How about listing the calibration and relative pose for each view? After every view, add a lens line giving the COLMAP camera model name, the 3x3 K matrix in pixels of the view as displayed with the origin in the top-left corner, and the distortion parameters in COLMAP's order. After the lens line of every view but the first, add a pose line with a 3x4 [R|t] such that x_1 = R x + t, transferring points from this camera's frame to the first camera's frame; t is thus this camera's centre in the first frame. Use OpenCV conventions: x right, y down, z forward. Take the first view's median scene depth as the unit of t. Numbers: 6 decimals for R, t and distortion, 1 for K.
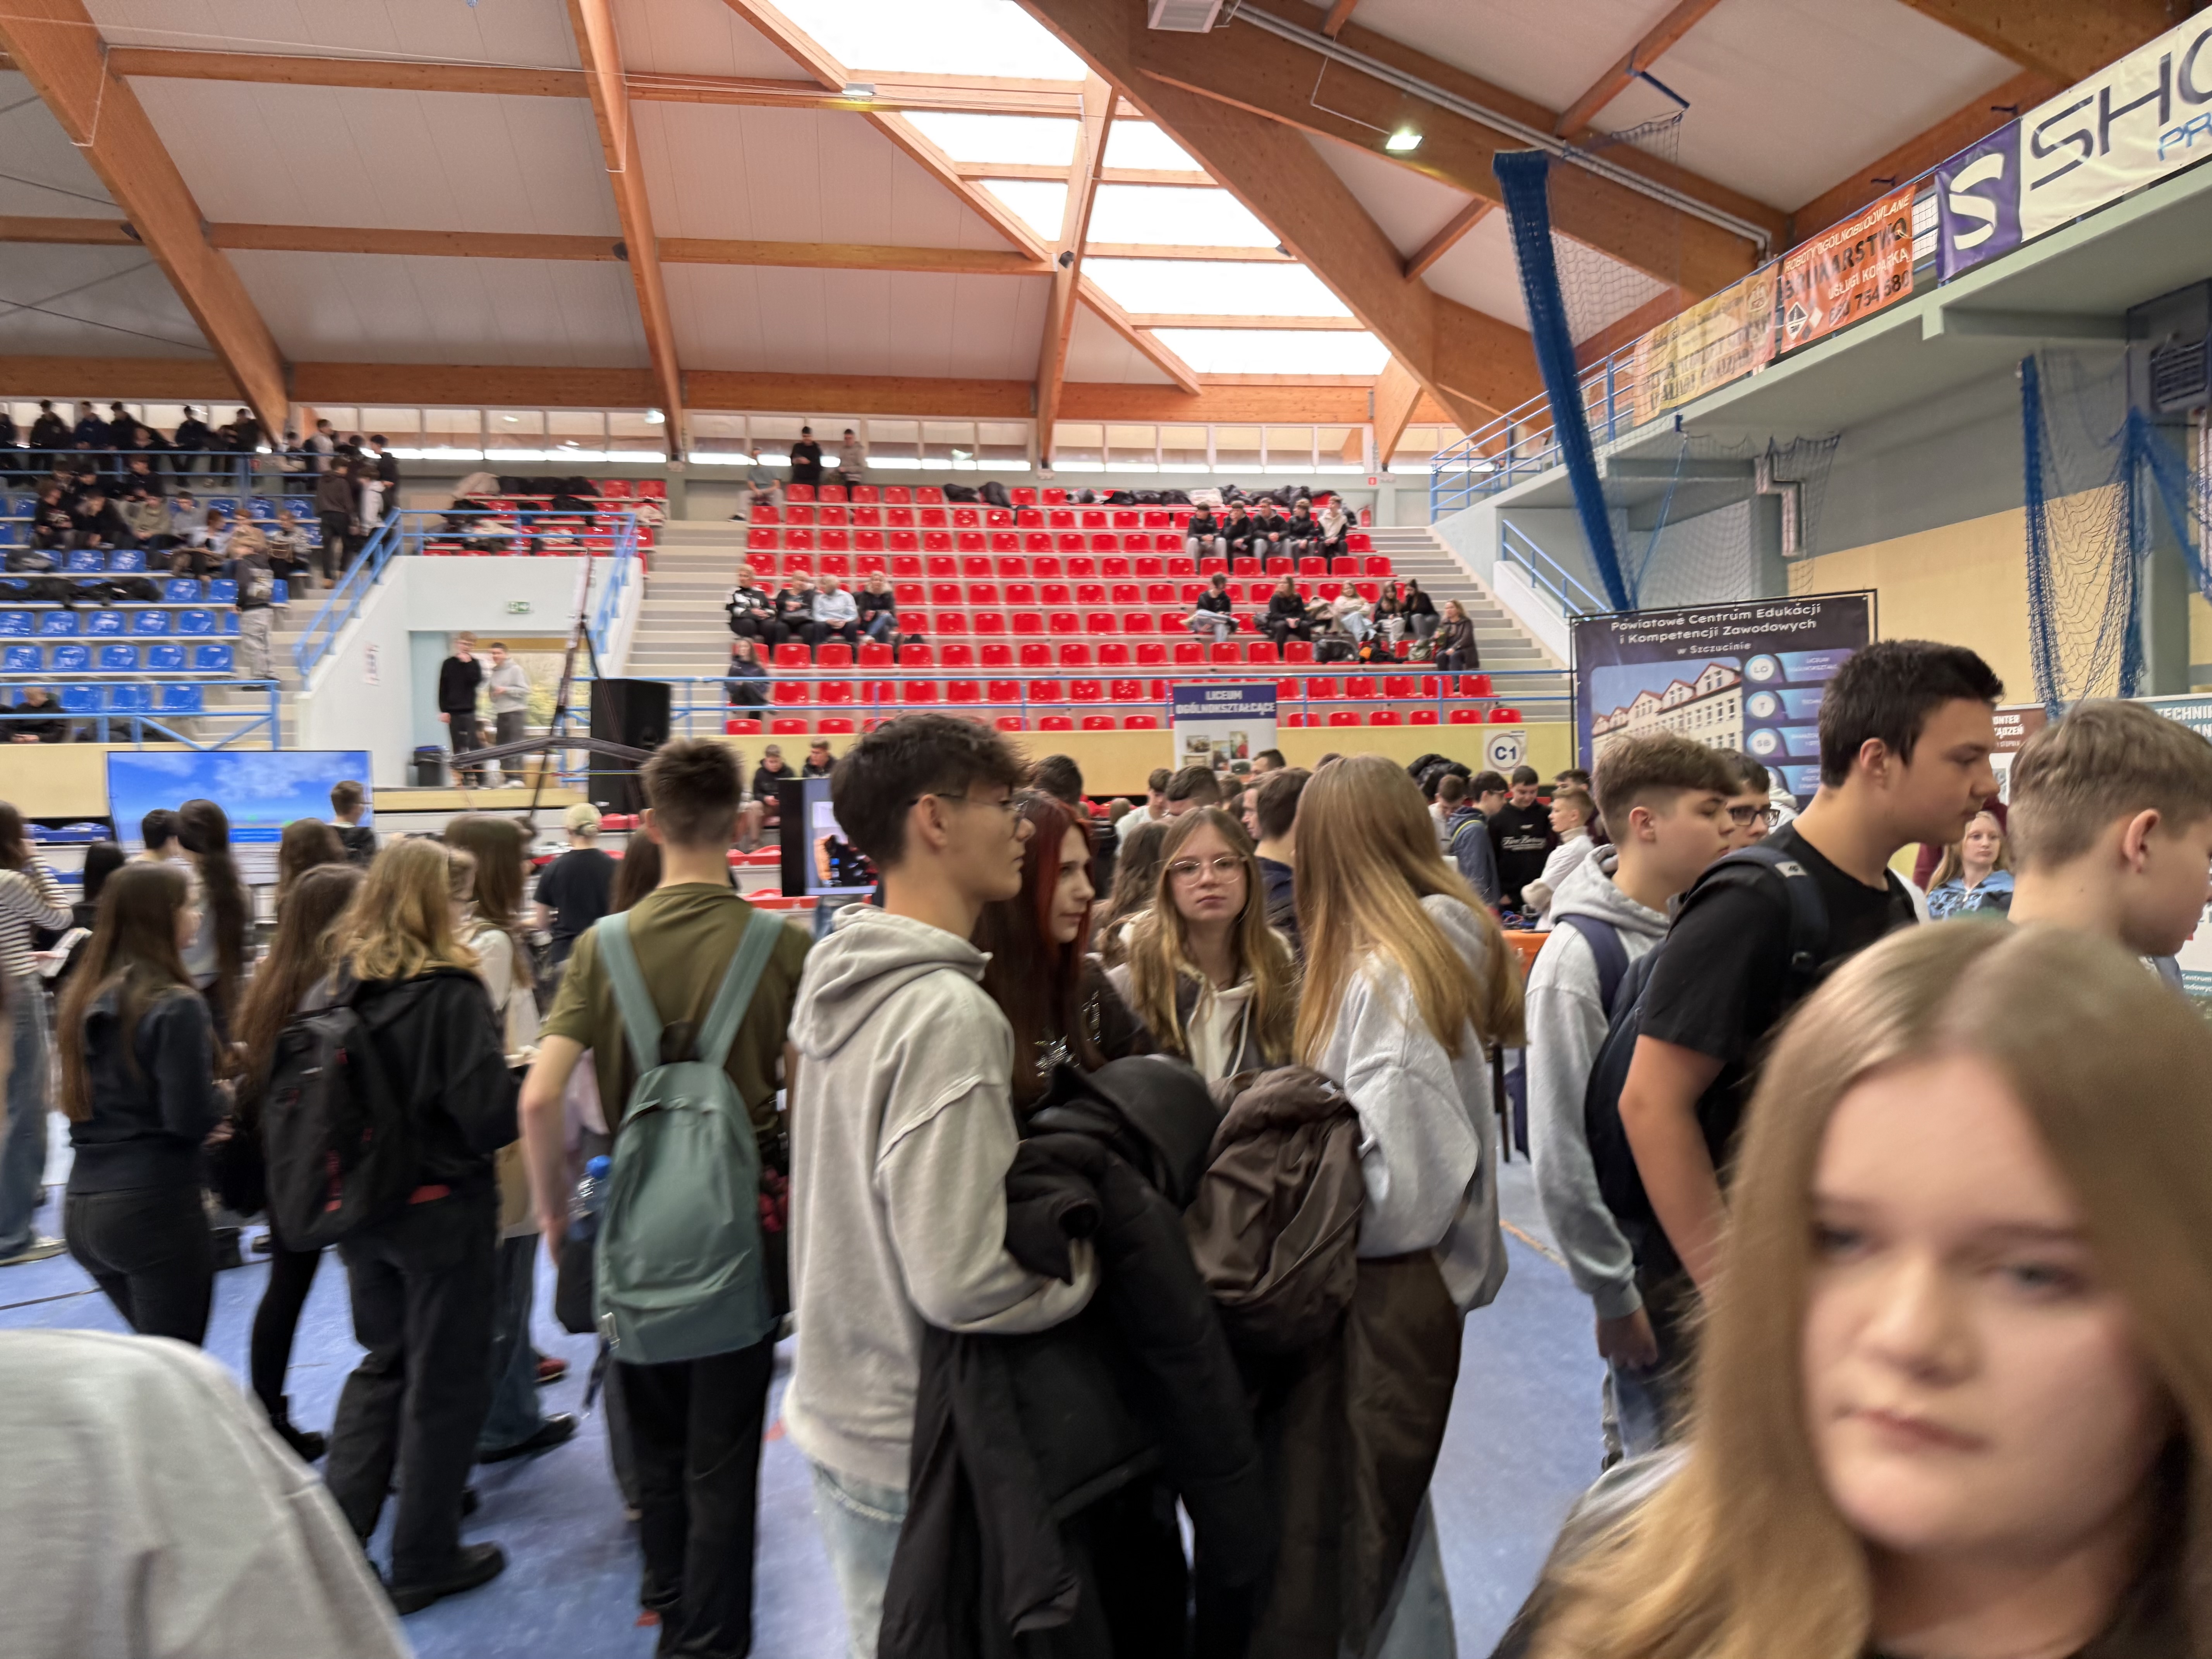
lens RADIAL K [[1565.6, 0, 1106.0], [0, 1565.6, 842.5], [0, 0, 1]] dist [0.005472, 0.004432]
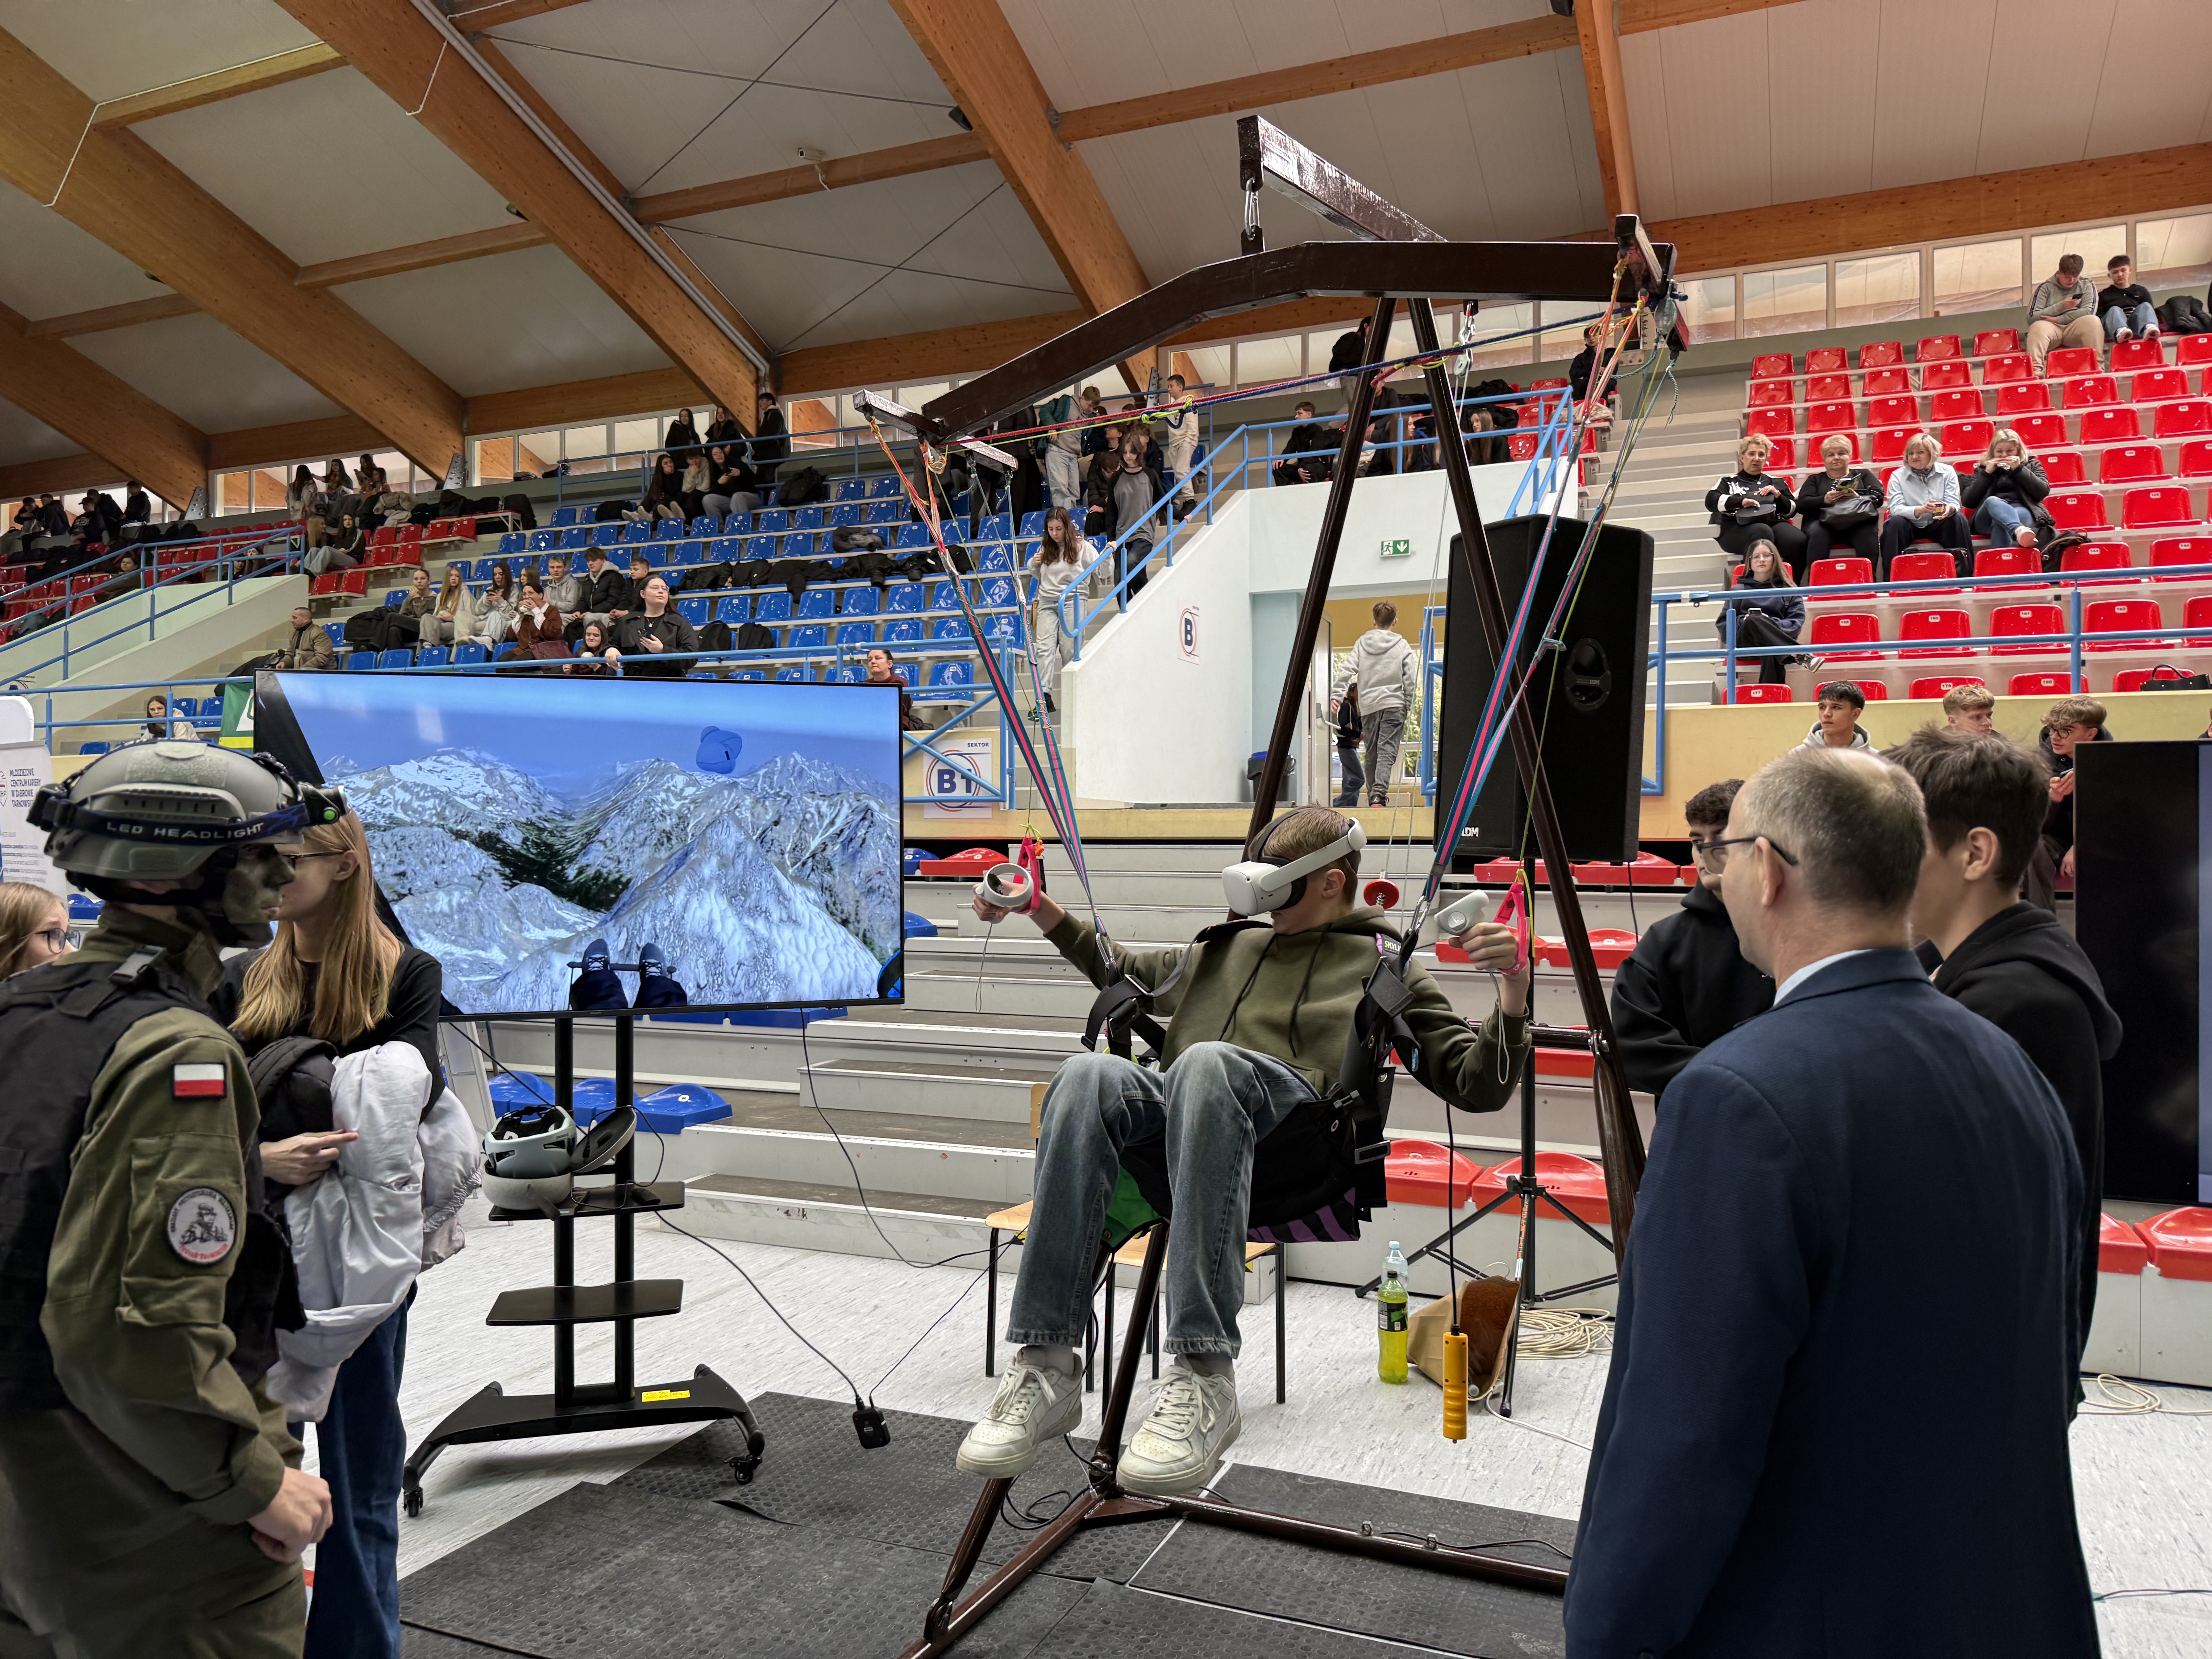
lens RADIAL K [[1565.6, 0, 1110.7], [0, 1565.6, 843.2], [0, 0, 1]] dist [0.005472, 0.004432]
pose [[0.838918, 0.027254, -0.543574, -0.107962], [-0.040930, 0.999076, -0.013077, -0.008138], [0.542716, 0.033220, 0.839259, 0.382874]]
